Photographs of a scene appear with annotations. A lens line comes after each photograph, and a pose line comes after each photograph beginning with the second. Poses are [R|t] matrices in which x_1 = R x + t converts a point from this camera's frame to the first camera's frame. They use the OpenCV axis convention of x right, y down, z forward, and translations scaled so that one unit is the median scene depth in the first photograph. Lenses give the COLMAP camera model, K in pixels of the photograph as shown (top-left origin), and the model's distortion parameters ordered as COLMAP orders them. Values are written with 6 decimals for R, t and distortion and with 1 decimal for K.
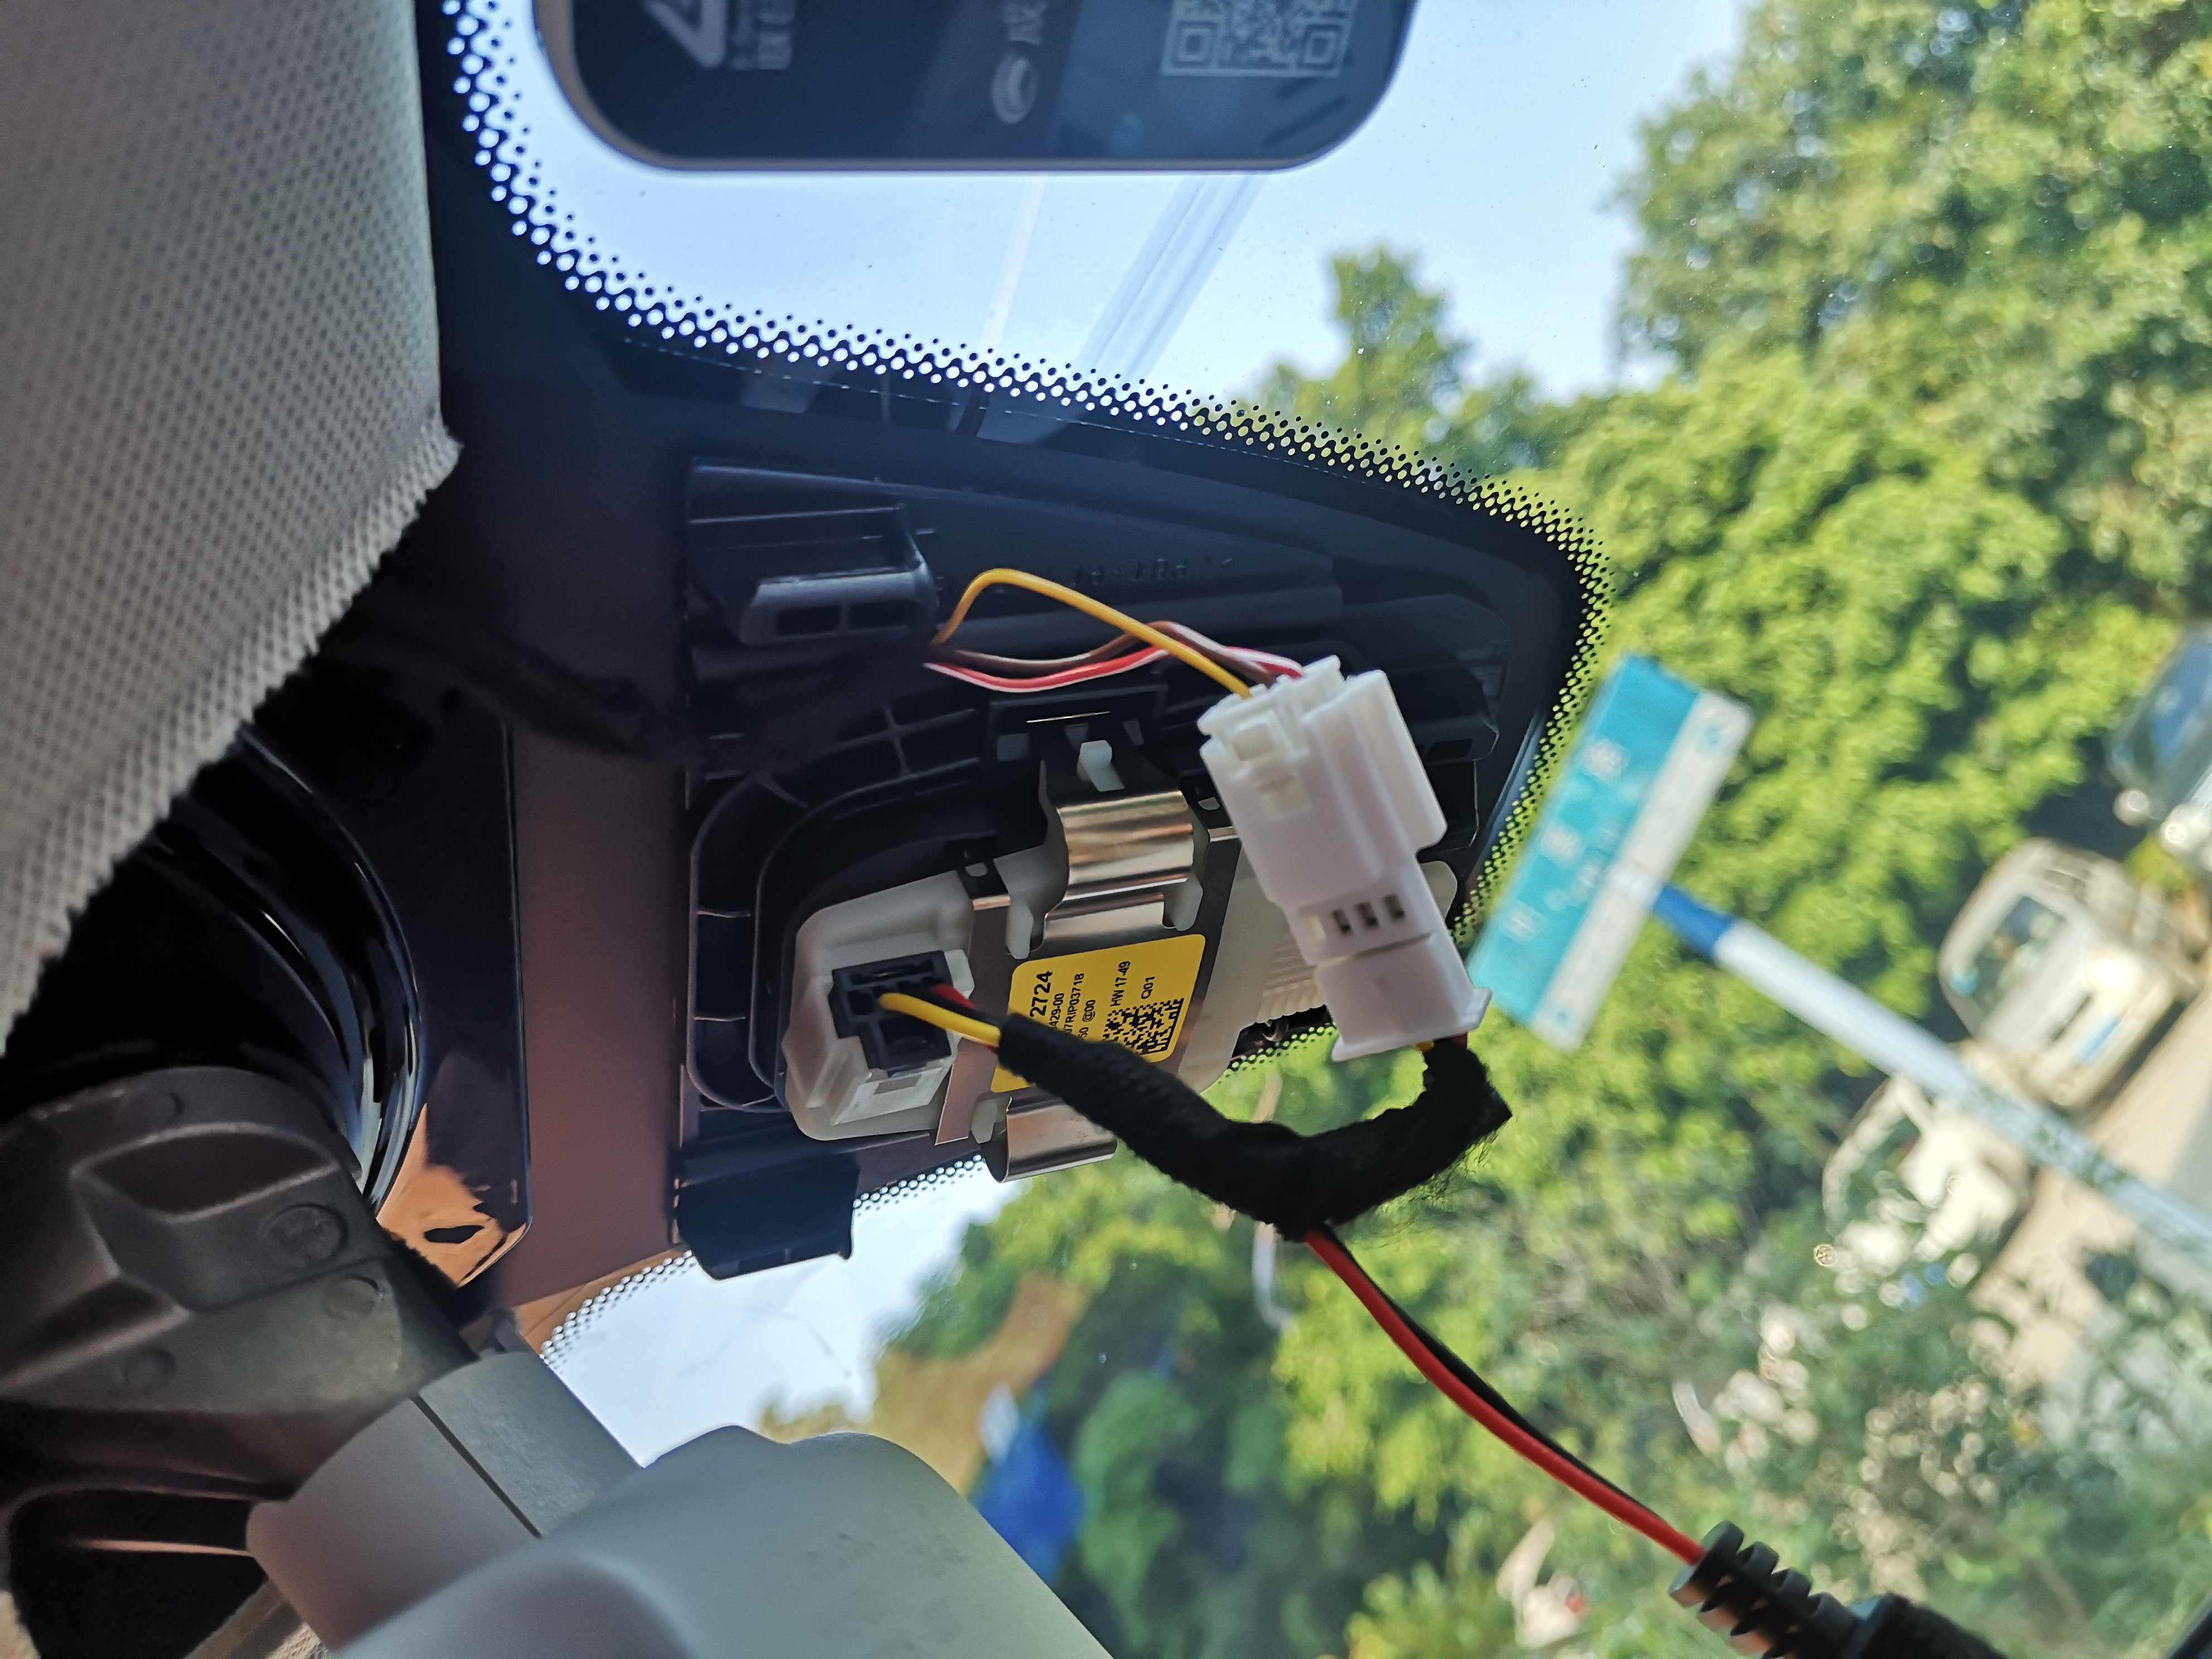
lens RADIAL K [[1771.2, 0, 1116.6], [0, 1771.2, 822.9], [0, 0, 1]] dist [0.062095, -0.111078]
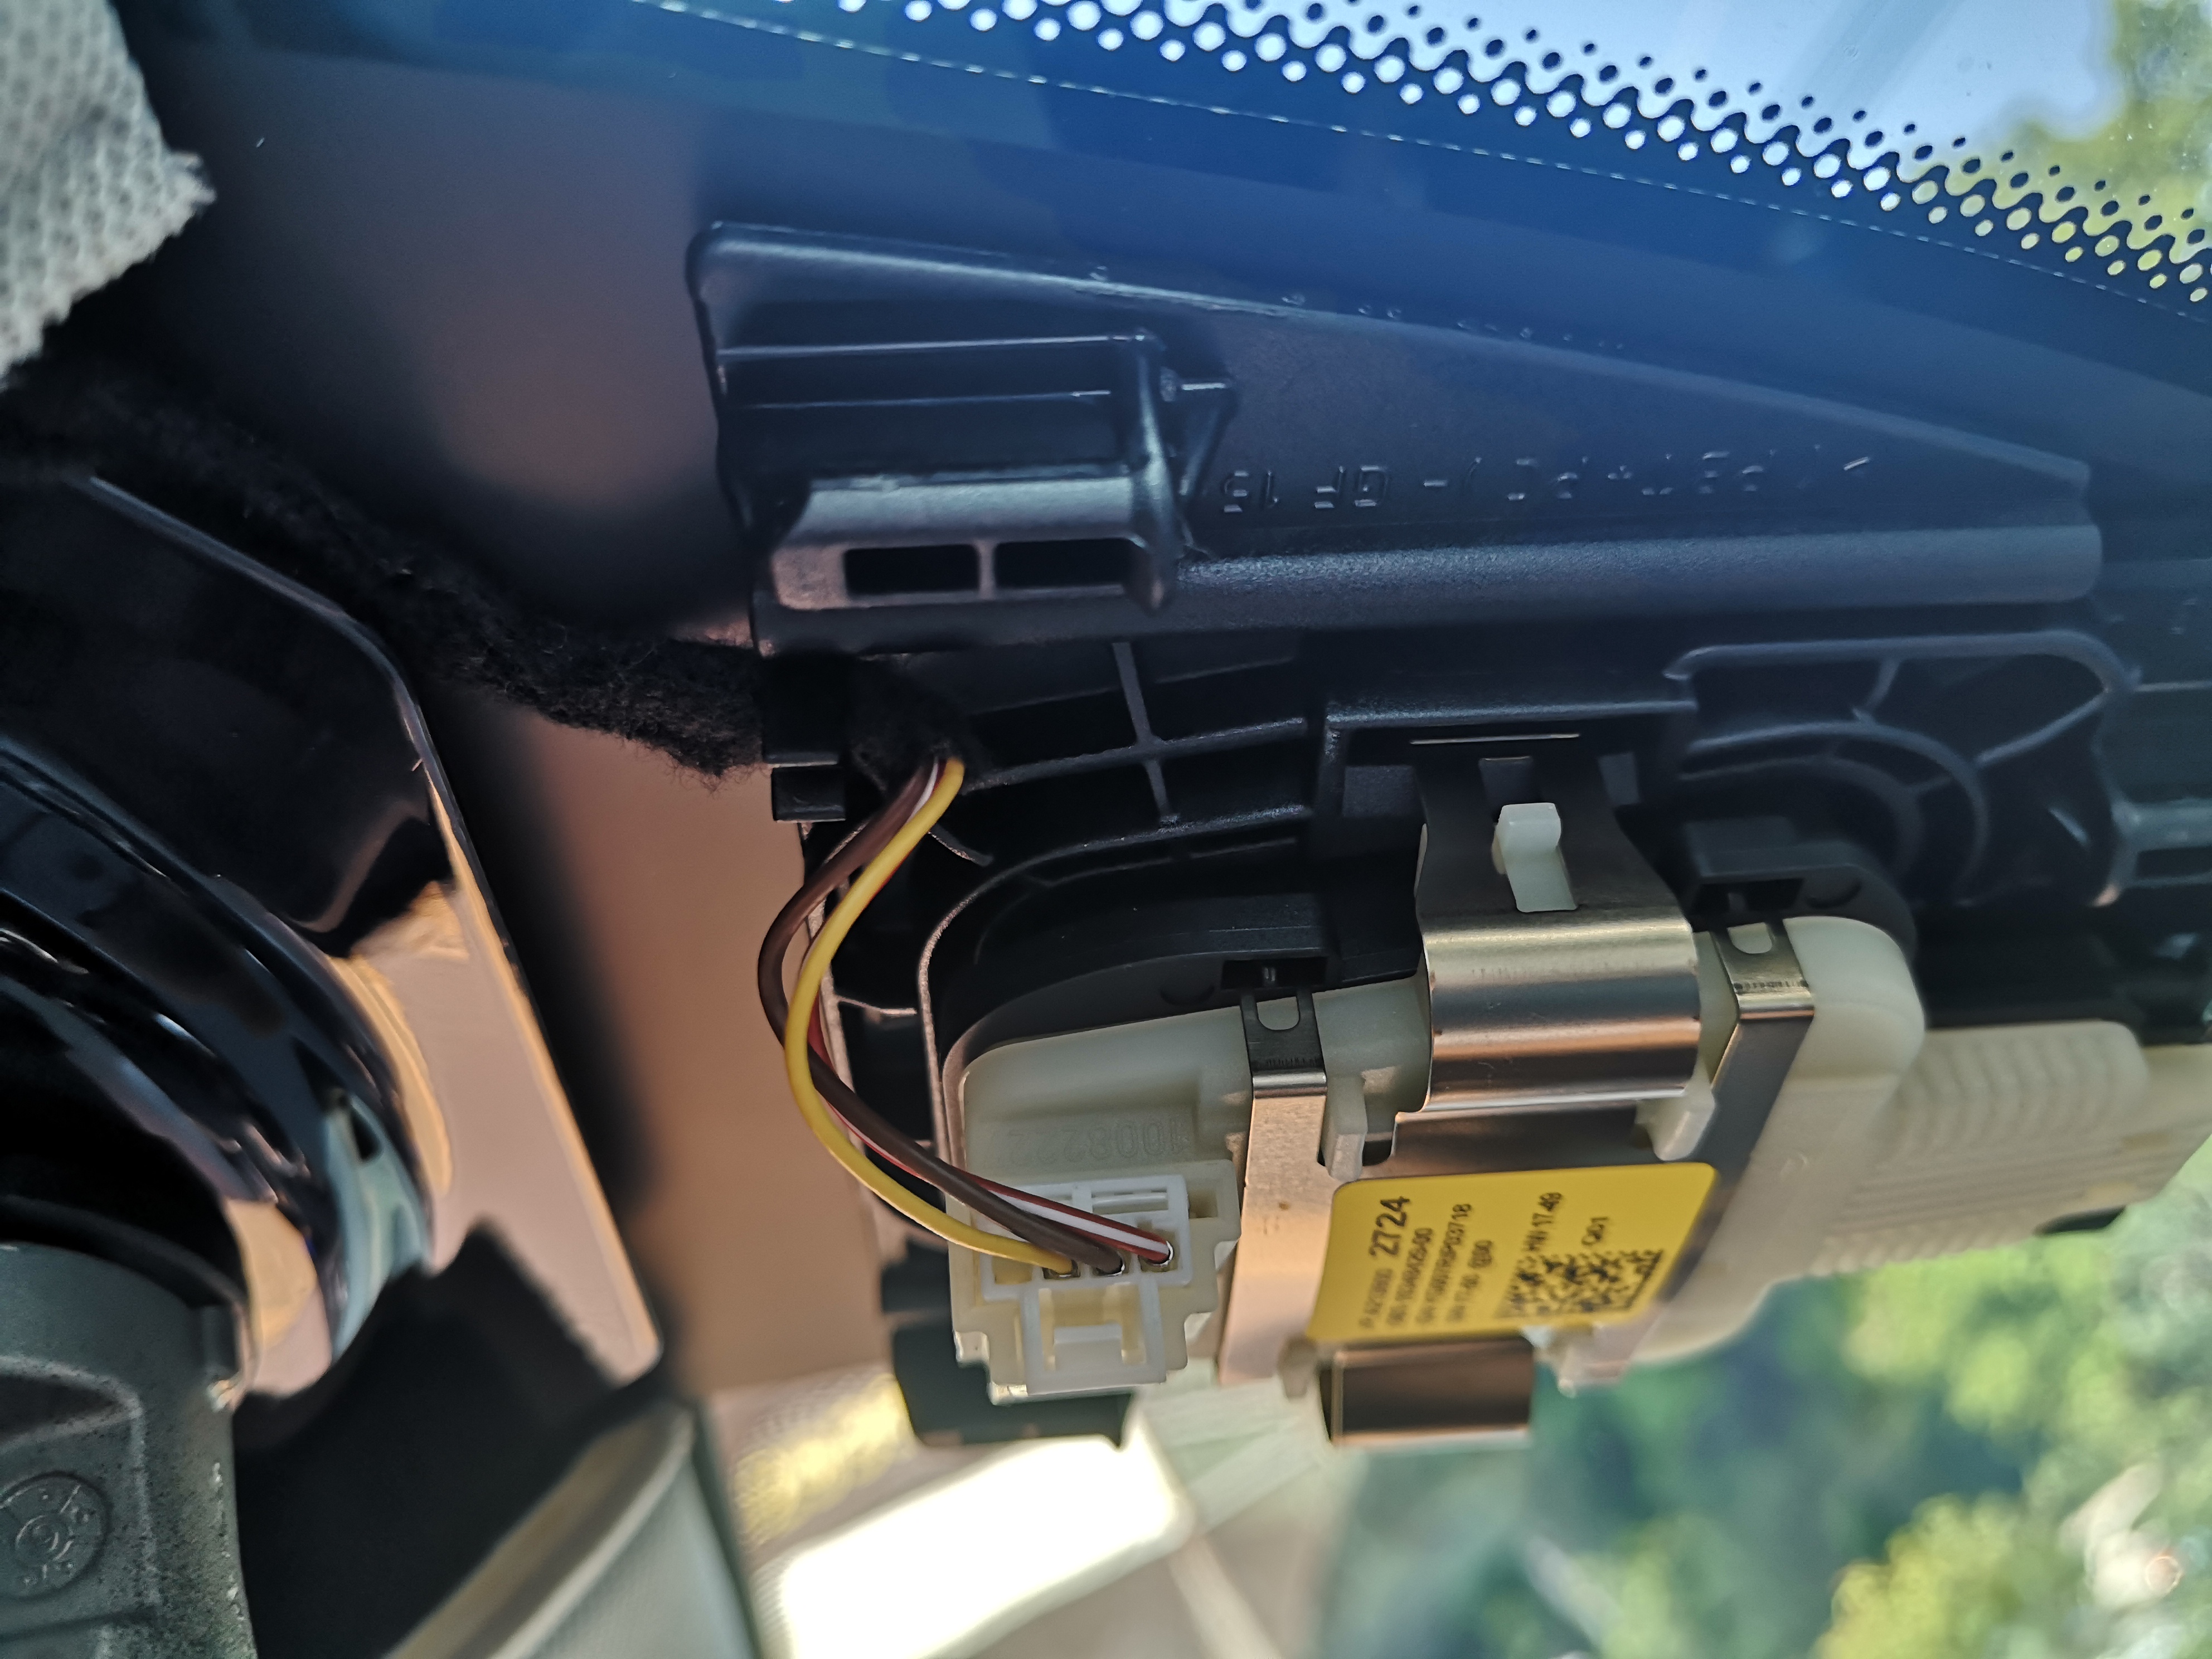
lens RADIAL K [[1849.3, 0, 1117.2], [0, 1849.3, 838.0], [0, 0, 1]] dist [0.046430, -0.161473]
pose [[0.941975, 0.128824, -0.309979, 0.042832], [-0.089175, 0.986283, 0.138903, -0.100202], [0.323621, -0.103201, 0.940542, 0.451915]]
